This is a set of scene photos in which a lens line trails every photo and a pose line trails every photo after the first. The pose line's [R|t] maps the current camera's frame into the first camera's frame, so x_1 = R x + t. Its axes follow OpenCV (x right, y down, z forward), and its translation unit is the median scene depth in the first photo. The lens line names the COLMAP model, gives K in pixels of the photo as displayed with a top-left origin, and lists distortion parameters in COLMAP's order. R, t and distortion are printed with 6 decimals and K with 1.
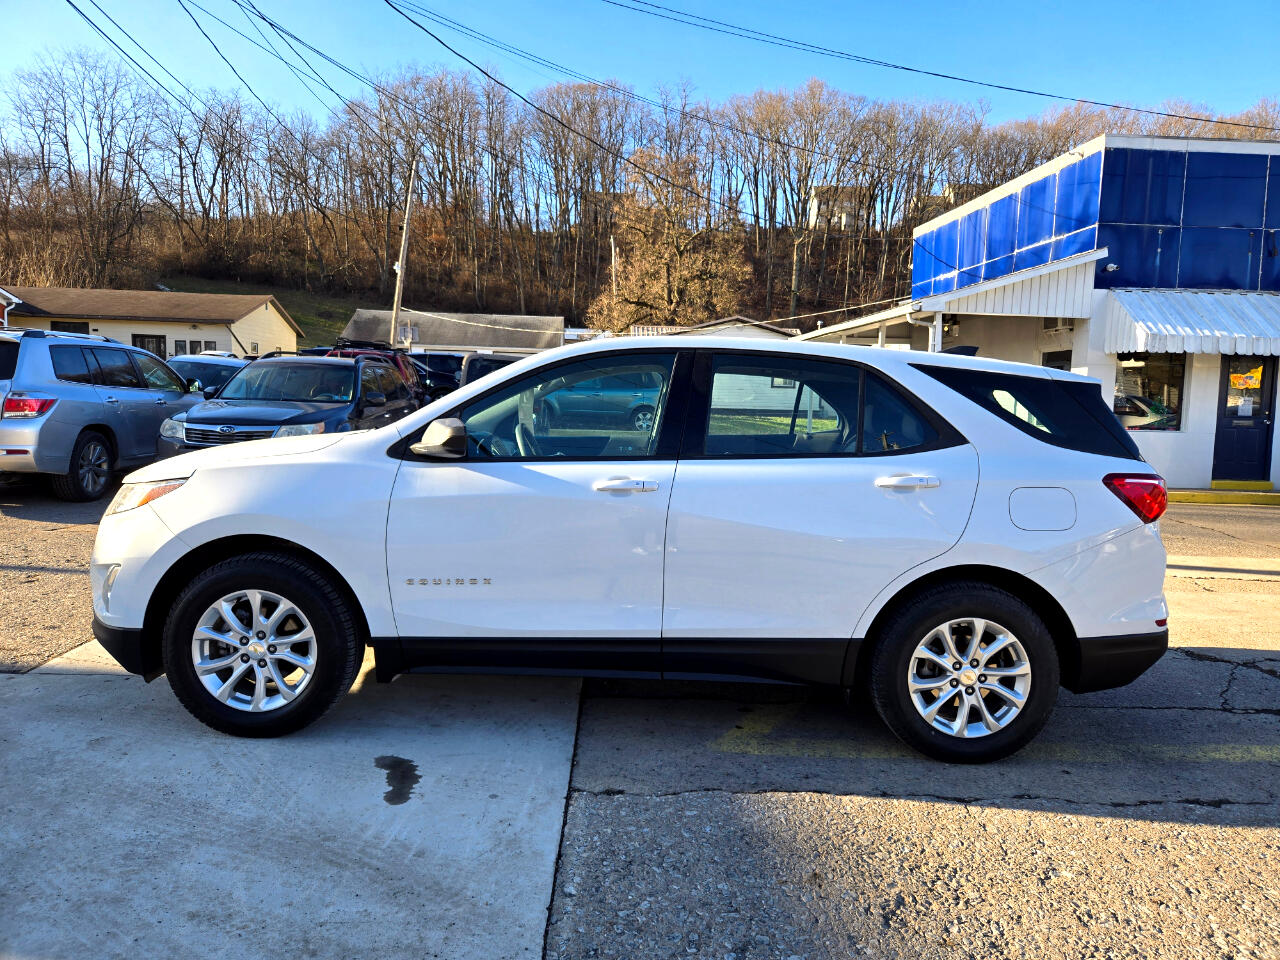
lens RADIAL K [[825.6, 0, 643.0], [0, 825.6, 481.9], [0, 0, 1]] dist [0.068614, -0.045509]
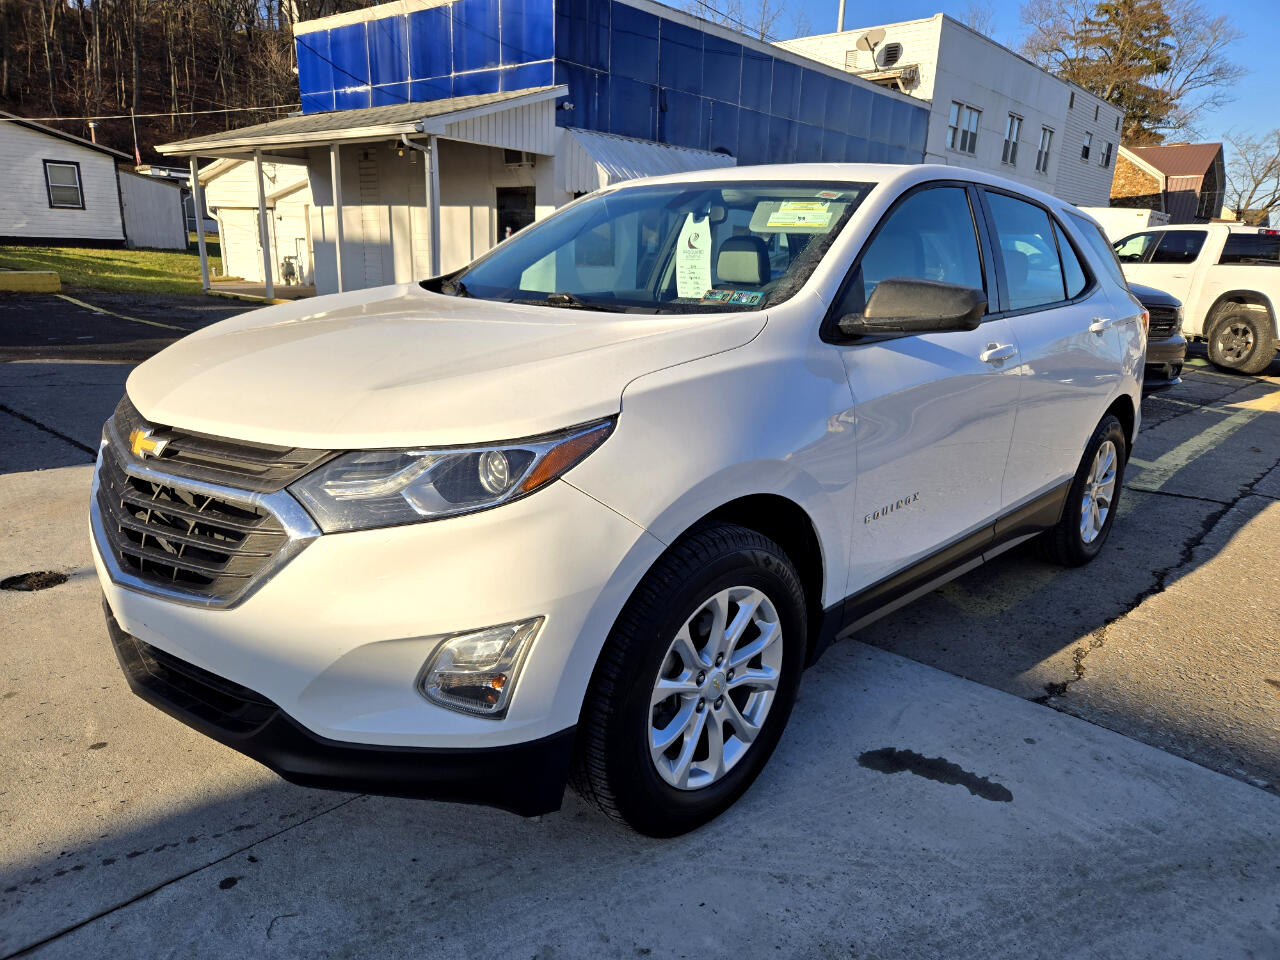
lens RADIAL K [[839.1, 0, 627.7], [0, 839.1, 475.9], [0, 0, 1]] dist [0.060662, -0.043355]
pose [[0.705429, -0.187337, 0.683575, -0.147357], [0.058368, 0.976517, 0.207385, -0.012087], [-0.706374, -0.106396, 0.699797, 0.106337]]
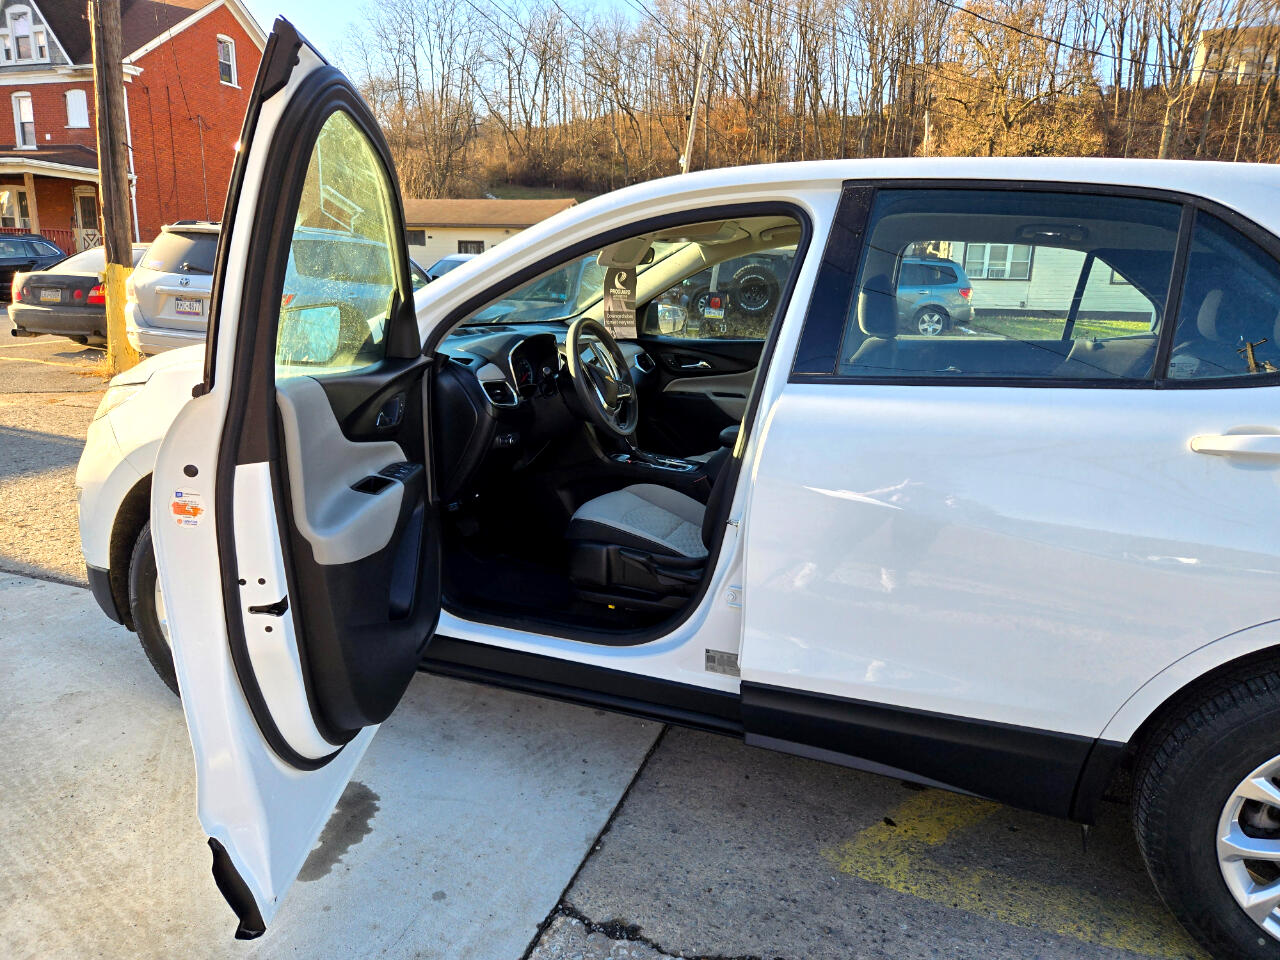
lens RADIAL K [[825.6, 0, 643.0], [0, 825.6, 481.9], [0, 0, 1]] dist [0.068614, -0.045509]
pose [[0.939659, 0.075524, -0.333671, 0.024318], [-0.036857, 0.992000, 0.120737, -0.004114], [0.340121, -0.101154, 0.934926, 0.070815]]
